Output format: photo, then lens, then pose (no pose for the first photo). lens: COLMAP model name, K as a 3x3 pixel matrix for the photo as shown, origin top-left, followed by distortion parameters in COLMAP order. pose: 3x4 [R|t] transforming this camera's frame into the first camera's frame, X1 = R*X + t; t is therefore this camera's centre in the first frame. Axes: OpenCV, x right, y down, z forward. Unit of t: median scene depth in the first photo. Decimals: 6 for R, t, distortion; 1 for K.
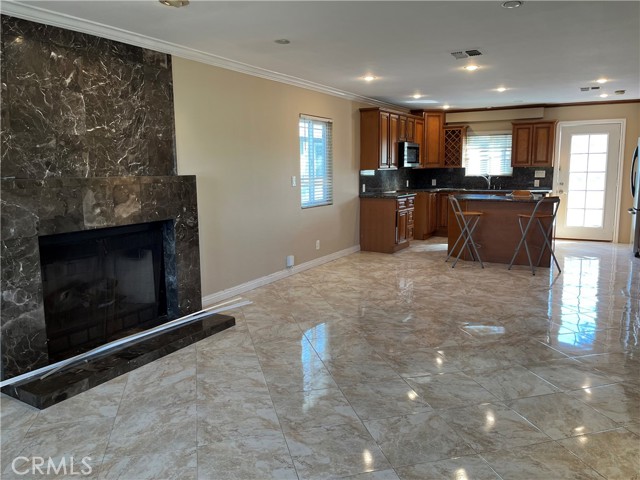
lens RADIAL K [[481.7, 0, 322.6], [0, 481.7, 235.8], [0, 0, 1]] dist [0.025680, -0.006381]
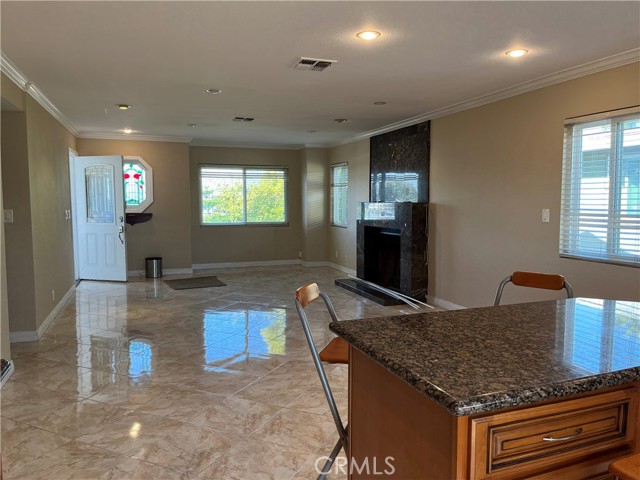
lens RADIAL K [[481.7, 0, 322.6], [0, 481.7, 235.8], [0, 0, 1]] dist [0.025680, -0.006381]
pose [[-0.628352, 0.067413, -0.775003, 0.511736], [-0.102074, 0.980480, 0.168045, -0.121598], [0.771203, 0.184699, -0.609206, 0.843433]]
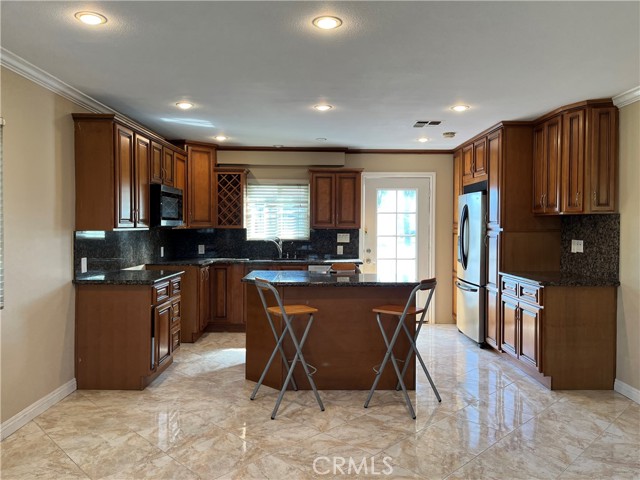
lens RADIAL K [[481.7, 0, 322.6], [0, 481.7, 235.8], [0, 0, 1]] dist [0.025680, -0.006381]
pose [[0.861356, 0.003349, 0.507991, 0.037740], [0.059369, 0.992462, -0.107209, -0.053439], [-0.504521, 0.122504, 0.854665, 0.379212]]
